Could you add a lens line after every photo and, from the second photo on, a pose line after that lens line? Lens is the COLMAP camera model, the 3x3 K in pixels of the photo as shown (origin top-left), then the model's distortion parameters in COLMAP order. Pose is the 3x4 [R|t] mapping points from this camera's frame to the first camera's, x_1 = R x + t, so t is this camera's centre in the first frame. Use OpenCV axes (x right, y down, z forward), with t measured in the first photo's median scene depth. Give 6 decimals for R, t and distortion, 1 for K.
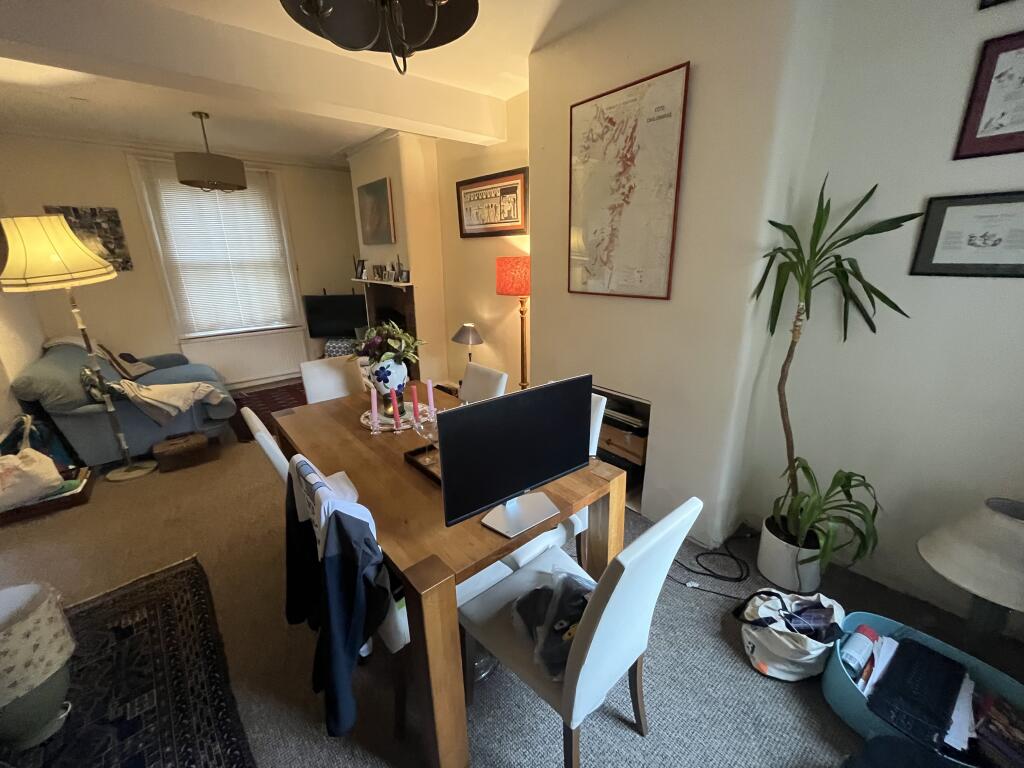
lens RADIAL K [[413.0, 0, 513.8], [0, 413.0, 382.3], [0, 0, 1]] dist [-0.007705, 0.000505]
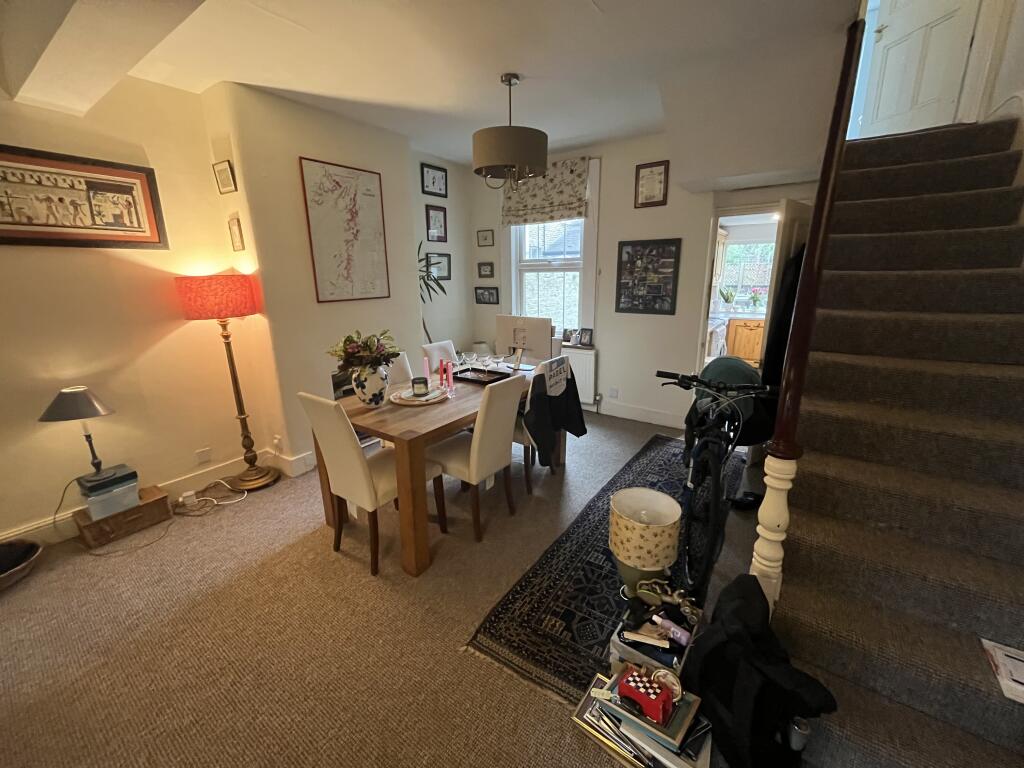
lens RADIAL K [[413.0, 0, 513.8], [0, 413.0, 381.9], [0, 0, 1]] dist [-0.007705, 0.000505]
pose [[-0.247932, -0.225803, 0.942095, -1.391493], [0.307280, 0.903915, 0.297519, -0.217418], [-0.918754, 0.363251, -0.154725, 0.845050]]
